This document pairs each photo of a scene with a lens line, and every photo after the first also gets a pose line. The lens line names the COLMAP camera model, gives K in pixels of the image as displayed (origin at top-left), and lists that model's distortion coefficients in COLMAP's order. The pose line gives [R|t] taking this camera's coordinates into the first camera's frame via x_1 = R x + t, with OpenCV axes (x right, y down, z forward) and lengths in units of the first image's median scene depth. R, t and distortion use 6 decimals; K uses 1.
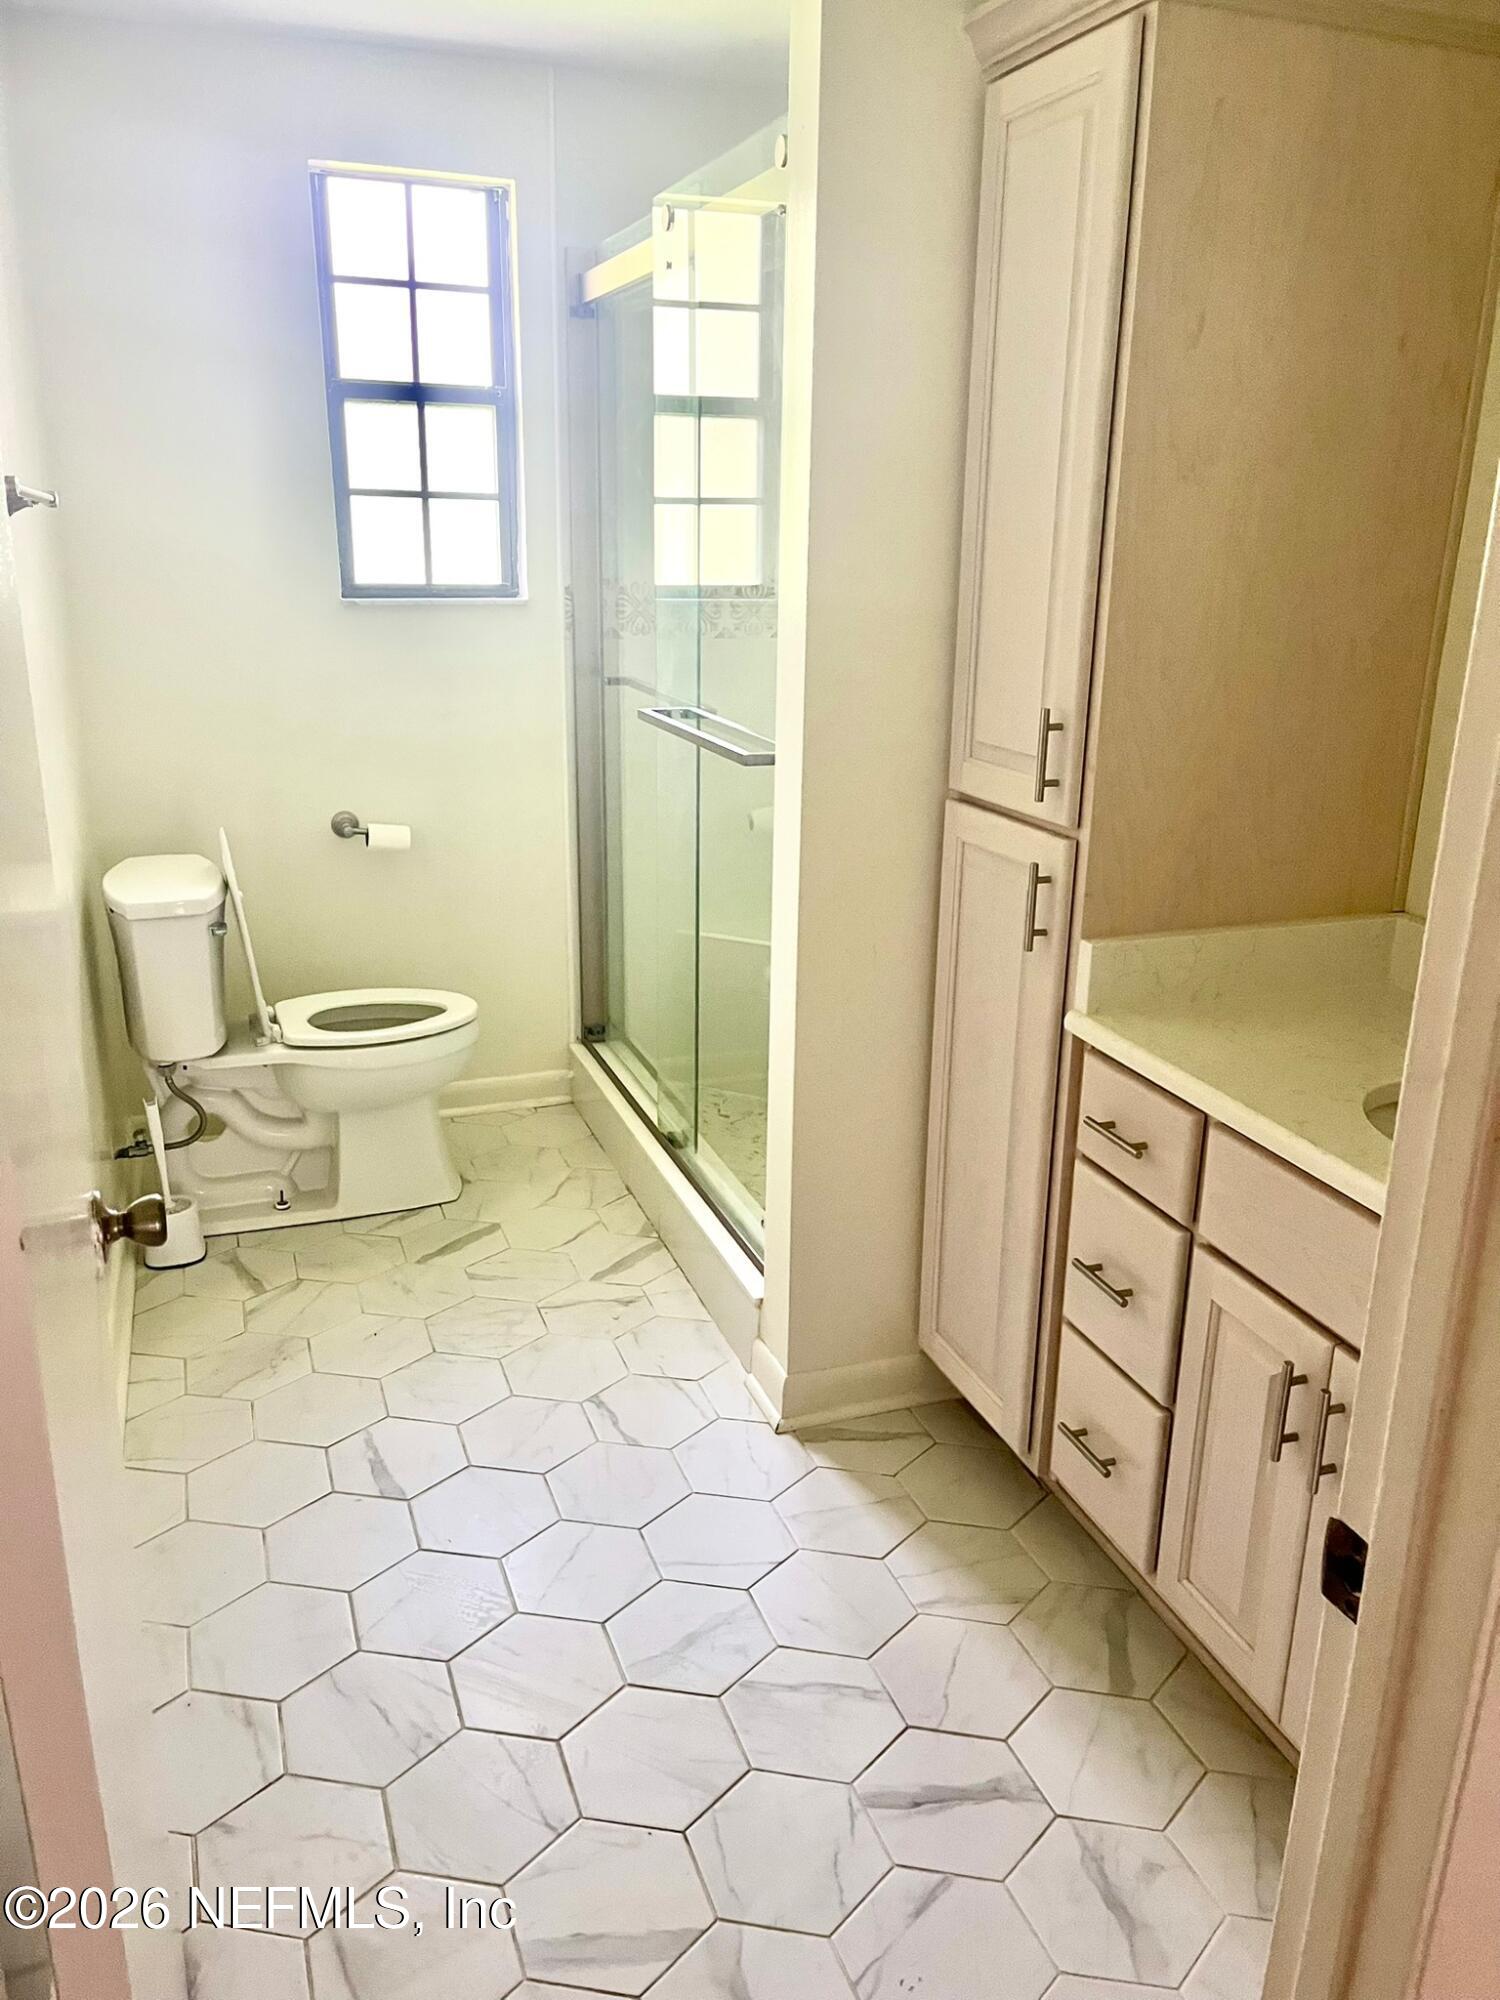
lens RADIAL K [[1512.0, 0, 753.8], [0, 1512.0, 1003.1], [0, 0, 1]] dist [-0.047564, -0.006565]
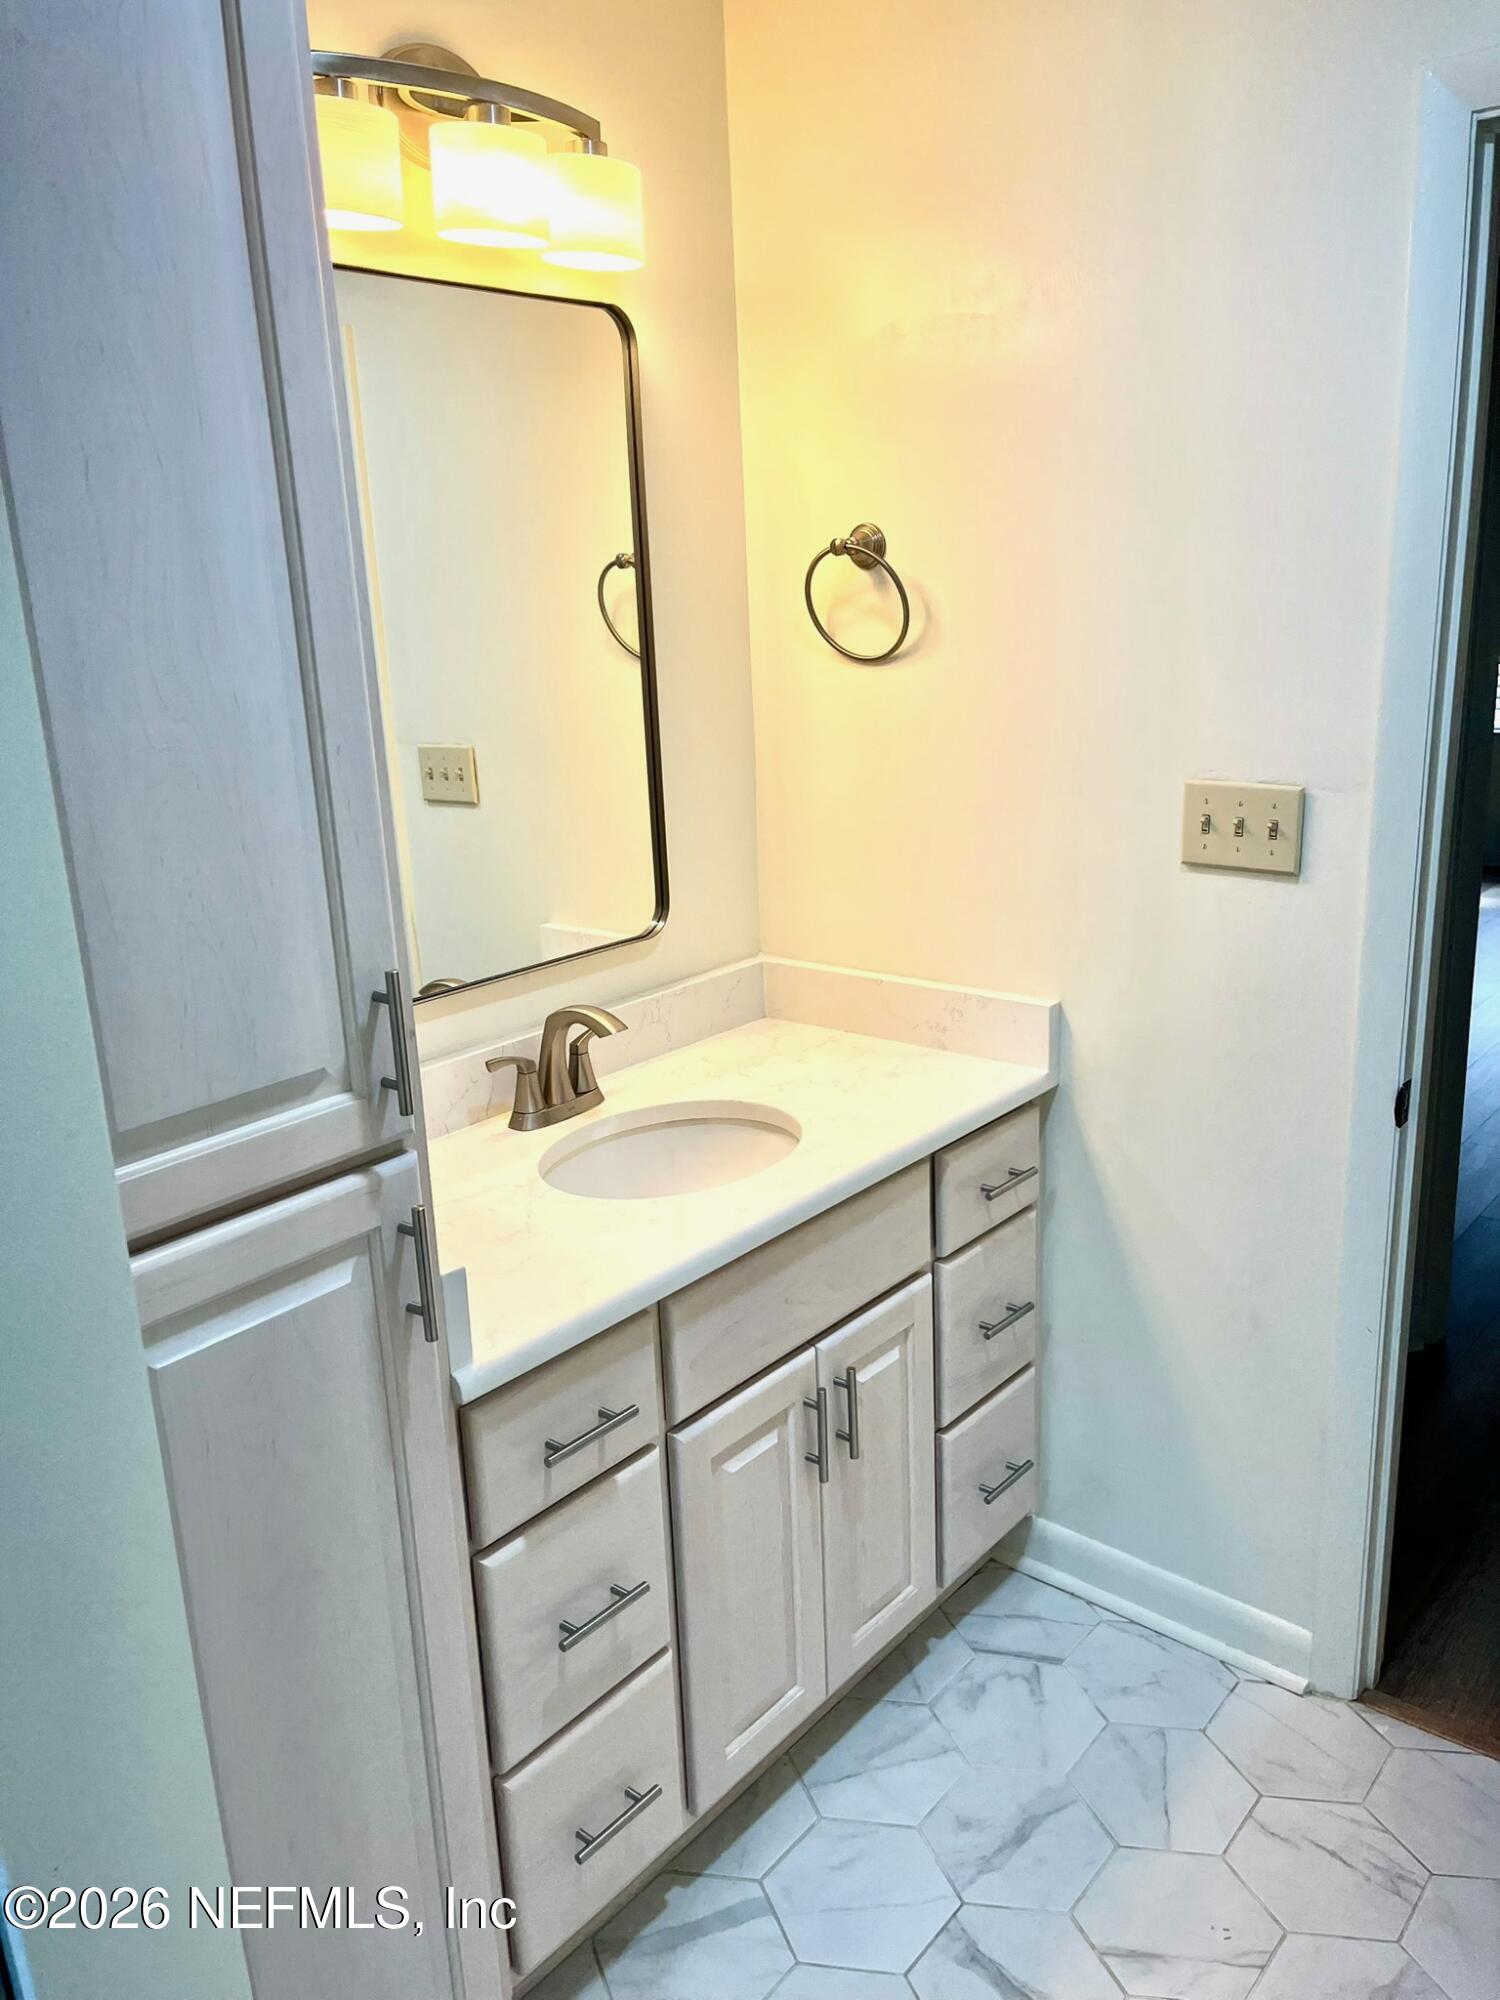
lens RADIAL K [[1512.0, 0, 754.1], [0, 1512.0, 998.9], [0, 0, 1]] dist [-0.047564, -0.006565]
pose [[-0.511134, -0.219370, 0.831035, -0.429234], [0.292014, 0.865045, 0.407953, -0.432427], [-0.808375, 0.451193, -0.378095, 1.269079]]
